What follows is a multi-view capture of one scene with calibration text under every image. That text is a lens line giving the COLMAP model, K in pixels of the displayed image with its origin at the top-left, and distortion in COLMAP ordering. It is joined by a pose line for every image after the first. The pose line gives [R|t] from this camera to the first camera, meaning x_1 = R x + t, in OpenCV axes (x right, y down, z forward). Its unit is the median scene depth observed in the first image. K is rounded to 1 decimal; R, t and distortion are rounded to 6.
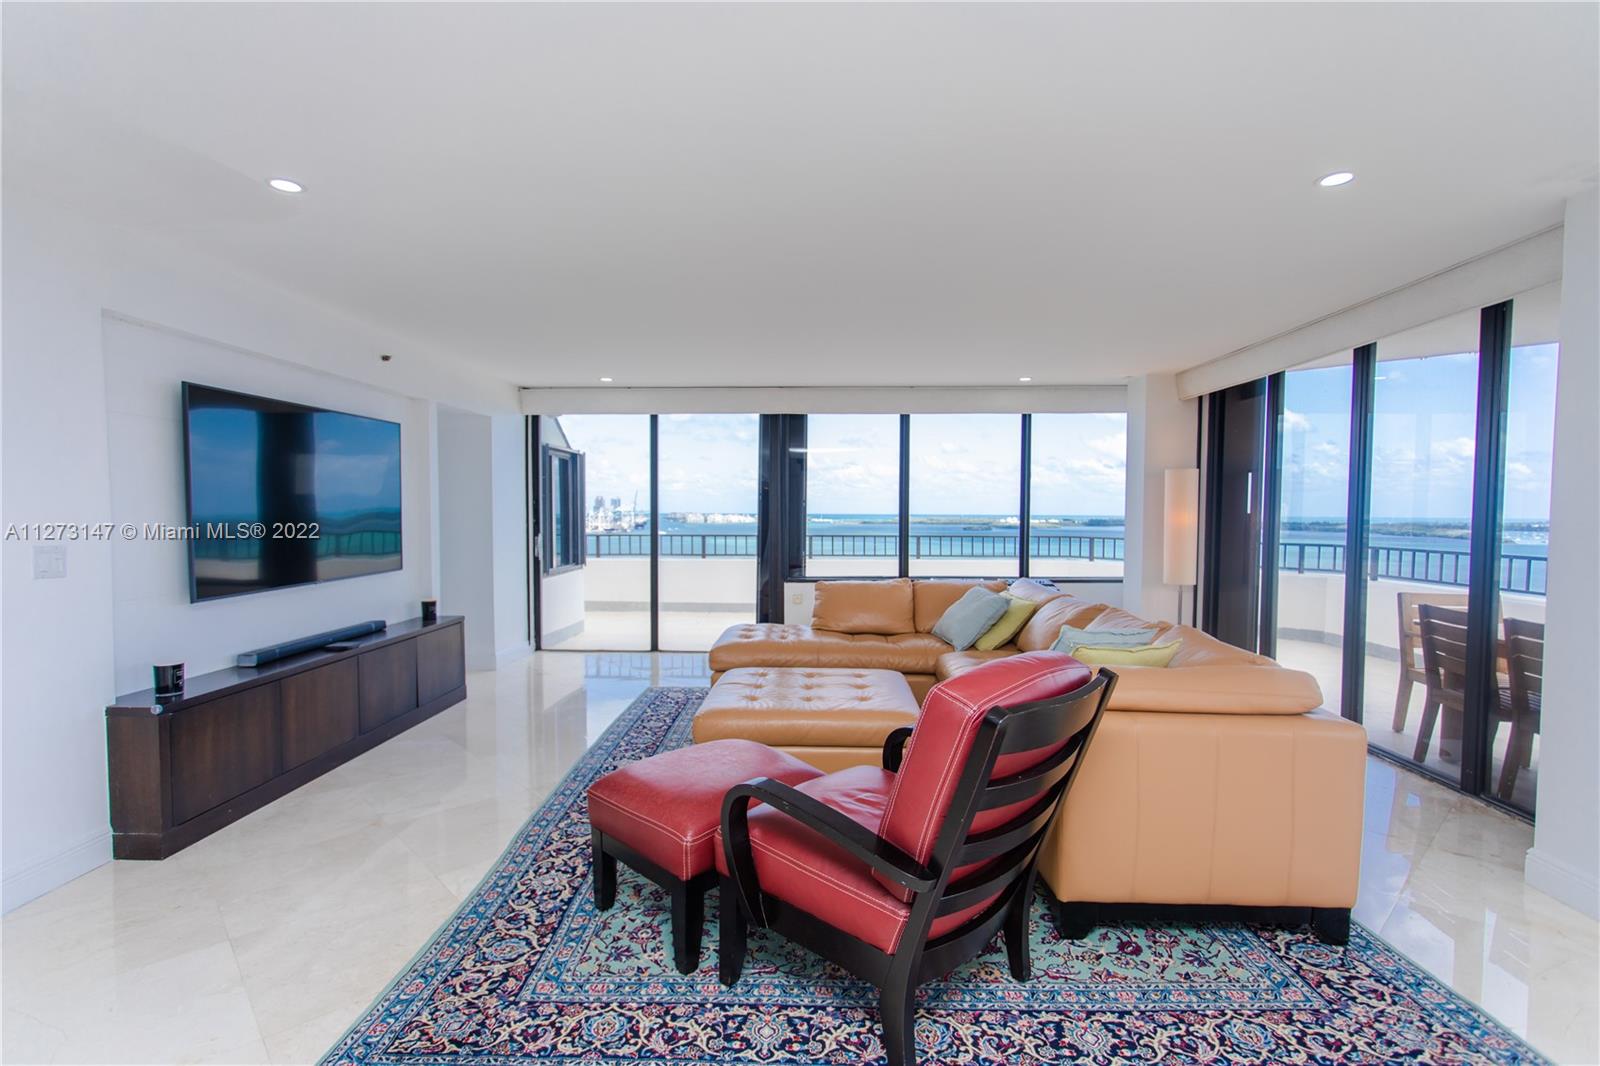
lens RADIAL K [[754.3, 0, 751.2], [0, 754.3, 541.4], [0, 0, 1]] dist [0.004146, 0.000901]
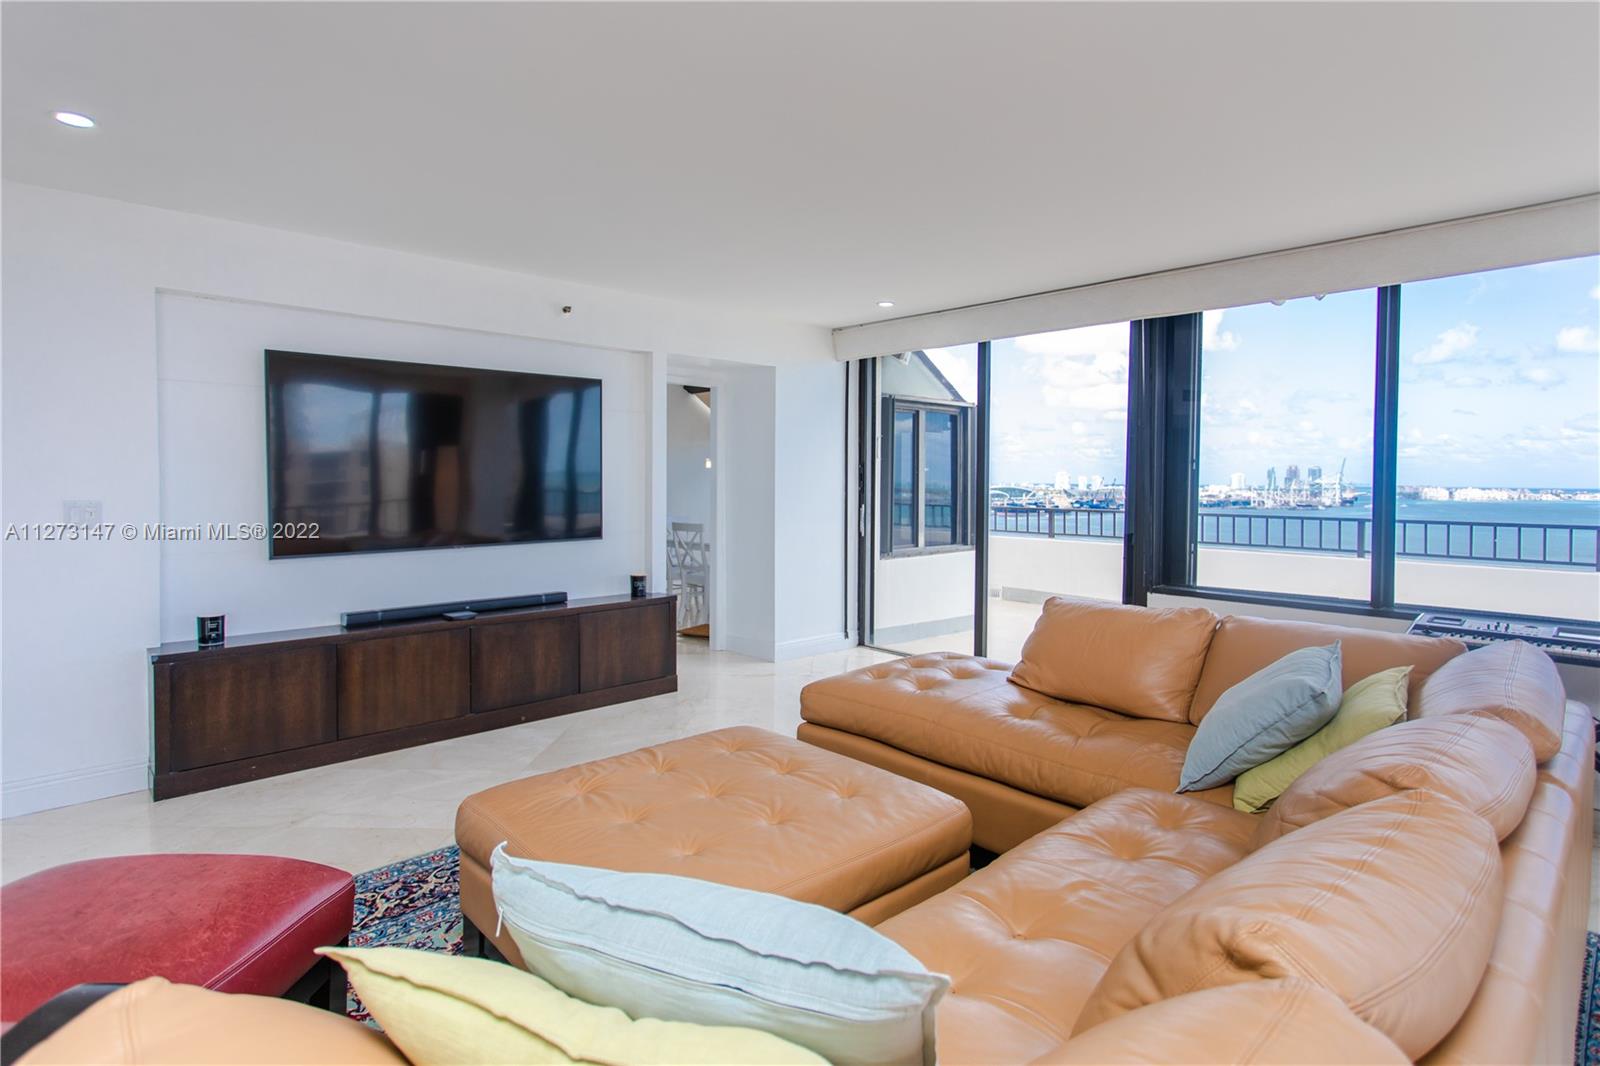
lens RADIAL K [[799.3, 0, 801.0], [0, 799.3, 491.4], [0, 0, 1]] dist [0.000767, -0.000186]
pose [[0.738994, 0.007503, -0.673670, 0.375014], [-0.027788, 0.999427, -0.019351, -0.007977], [0.673138, 0.033020, 0.738779, 0.456390]]
